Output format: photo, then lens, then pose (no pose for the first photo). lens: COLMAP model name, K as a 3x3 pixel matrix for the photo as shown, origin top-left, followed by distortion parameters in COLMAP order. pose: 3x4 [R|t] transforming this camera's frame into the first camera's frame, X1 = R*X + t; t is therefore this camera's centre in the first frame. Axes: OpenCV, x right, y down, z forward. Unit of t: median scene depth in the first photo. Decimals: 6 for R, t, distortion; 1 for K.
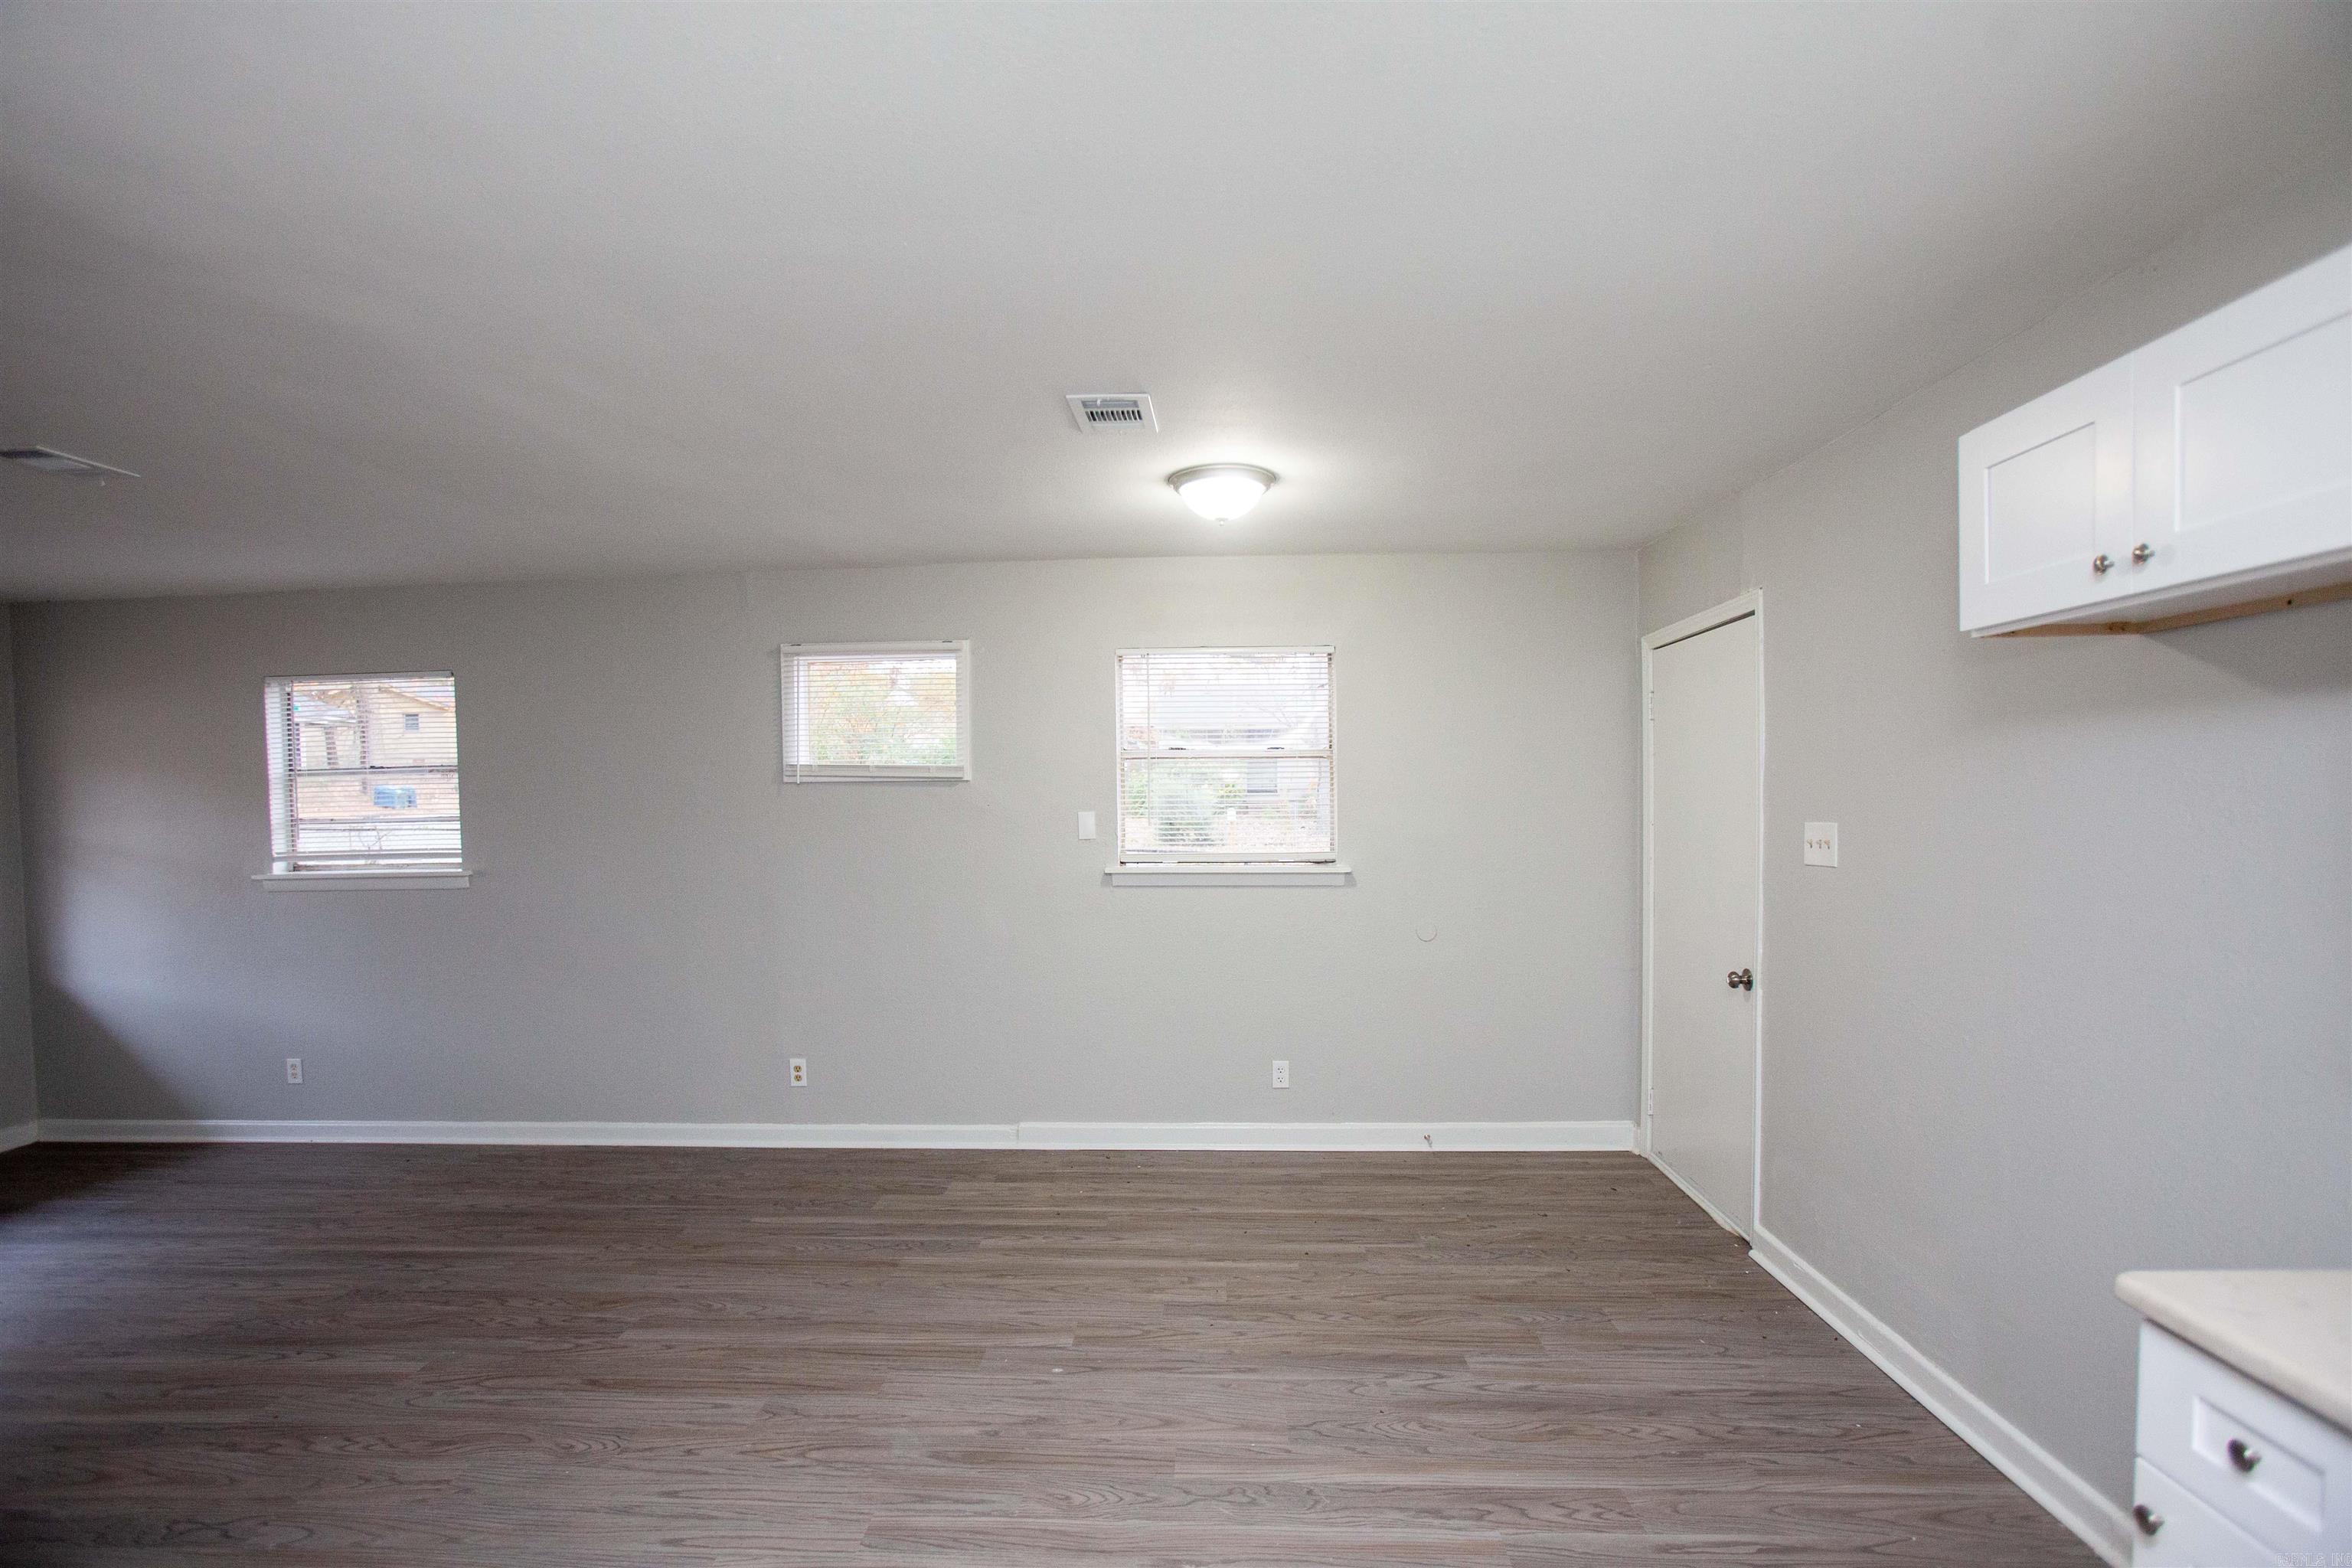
lens RADIAL K [[1138.1, 0, 1167.3], [0, 1138.1, 841.0], [0, 0, 1]] dist [-0.064971, 0.000683]
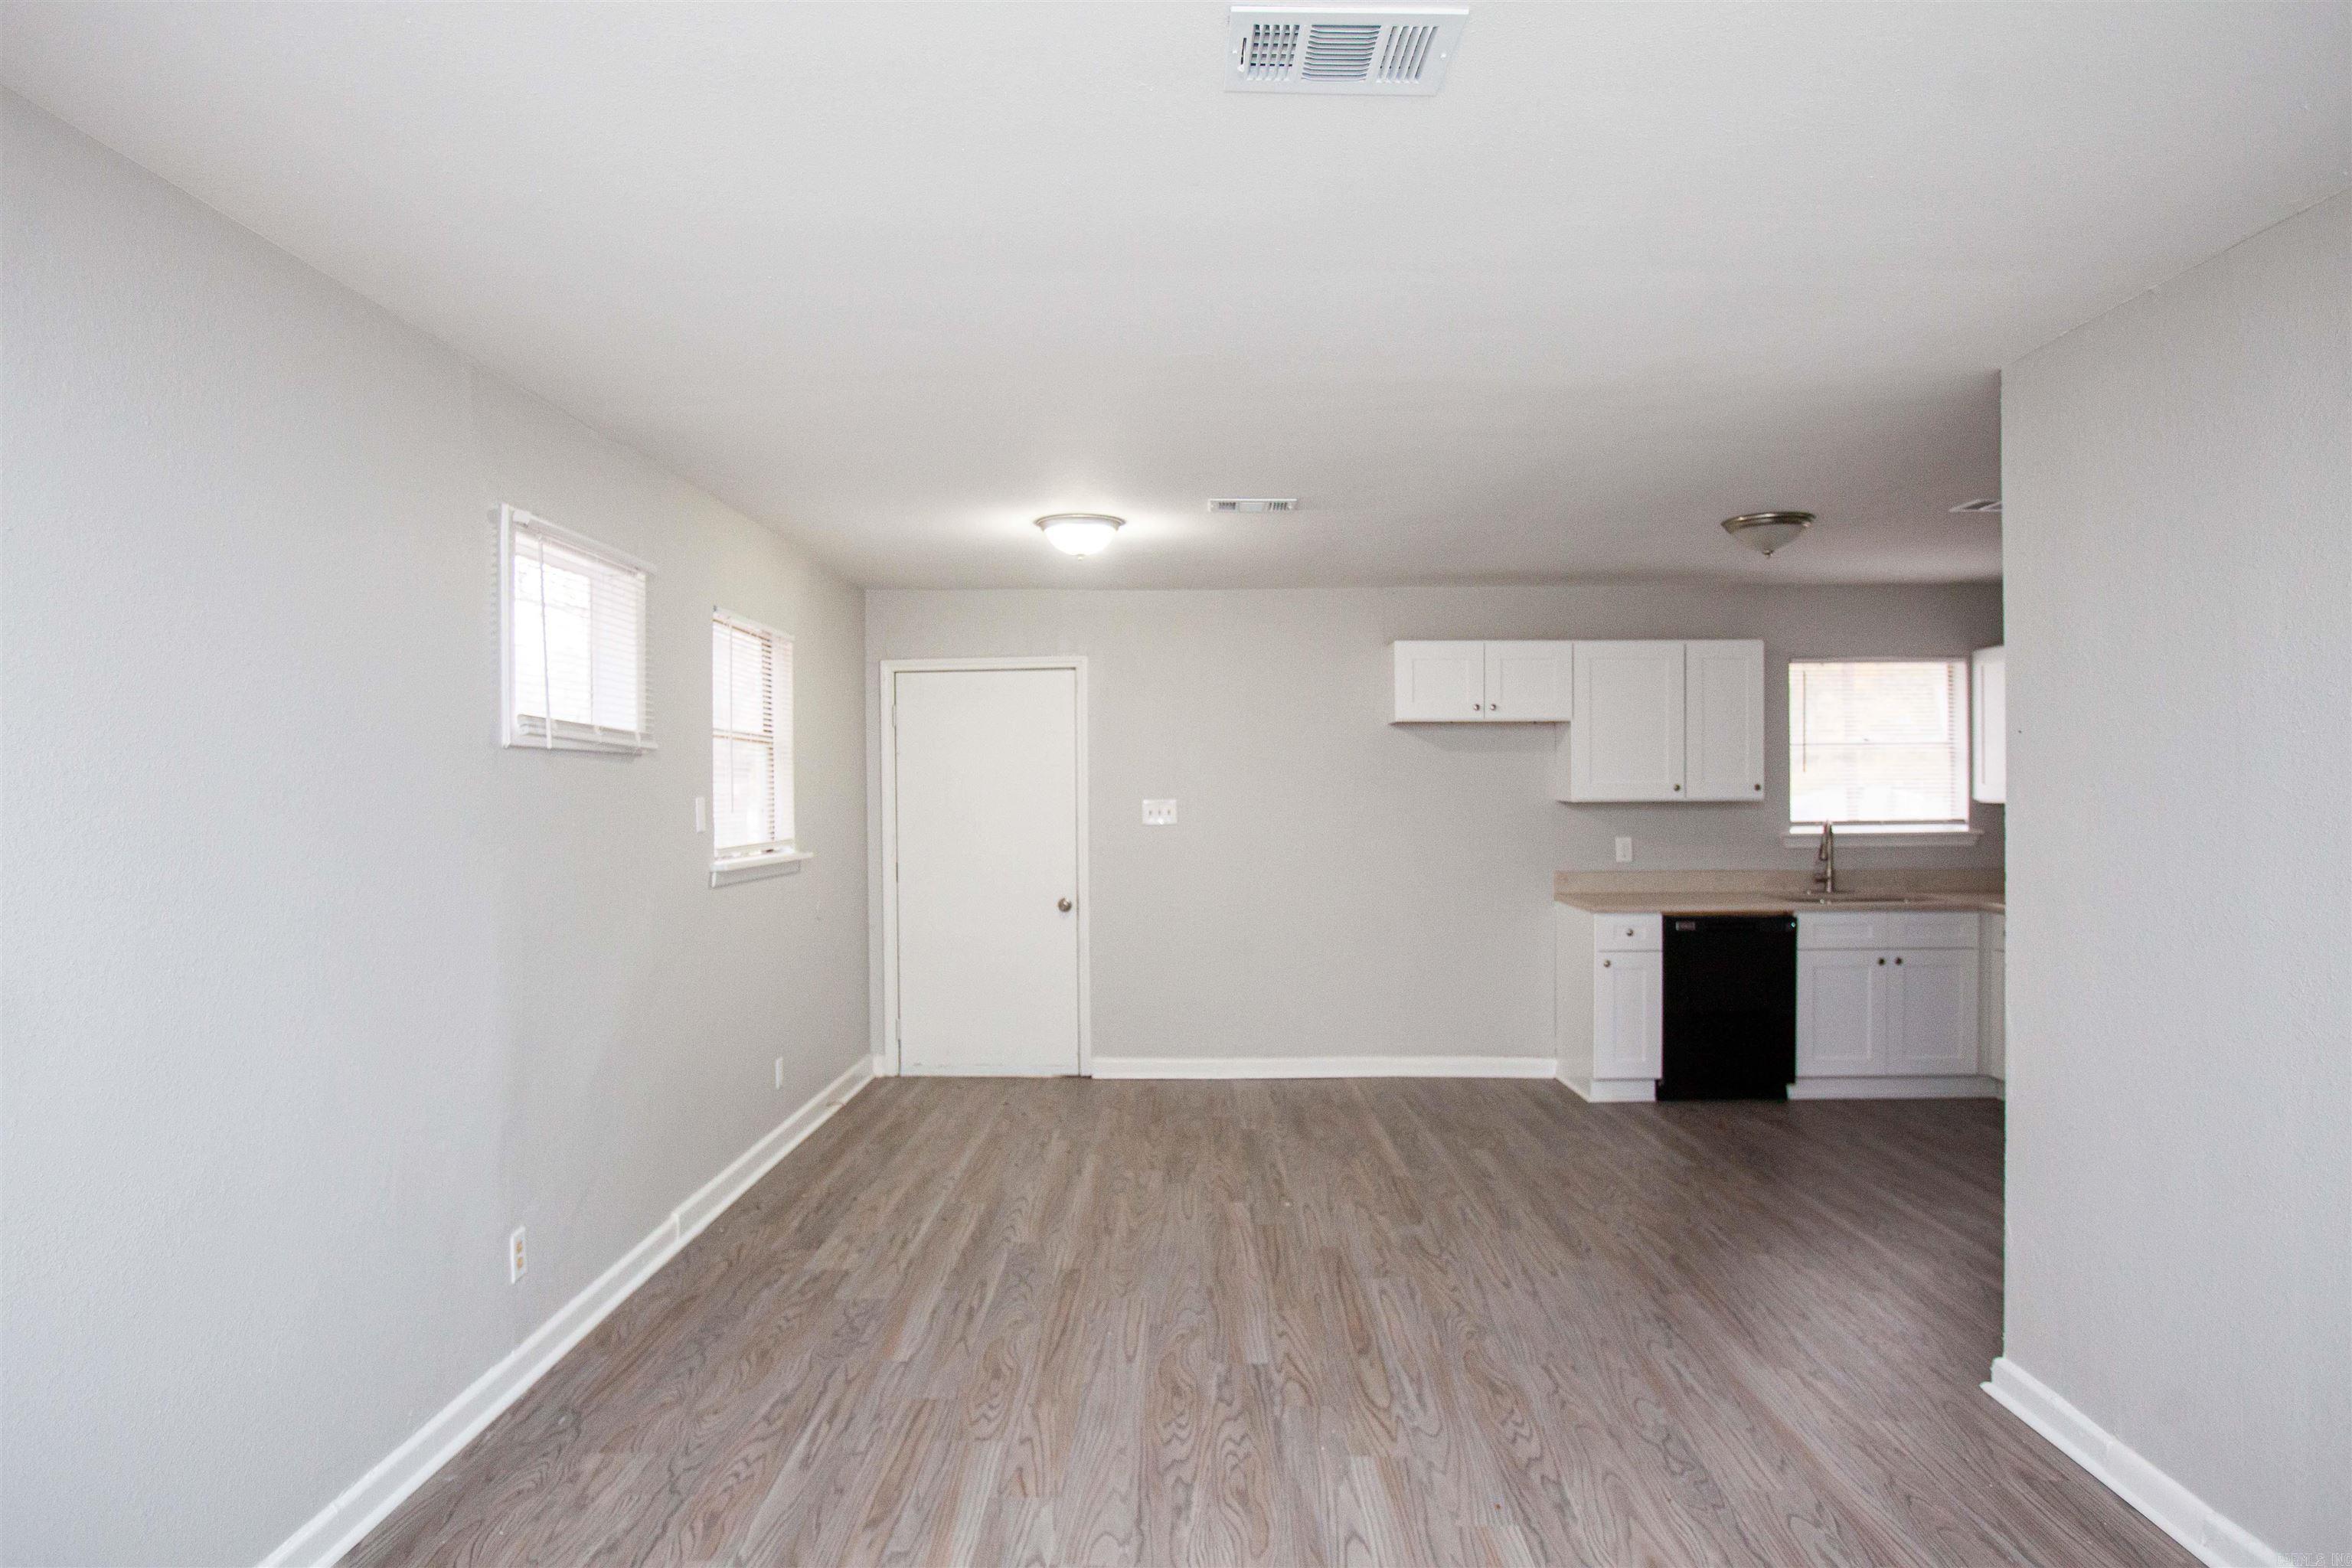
lens RADIAL K [[1253.9, 0, 1176.0], [0, 1253.9, 784.0], [0, 0, 1]] dist [-0.098163, -0.000027]
pose [[0.009483, 0.011309, 0.999891, -1.179017], [0.040841, 0.999097, -0.011688, -0.014480], [-0.999121, 0.040947, 0.009013, 0.814320]]
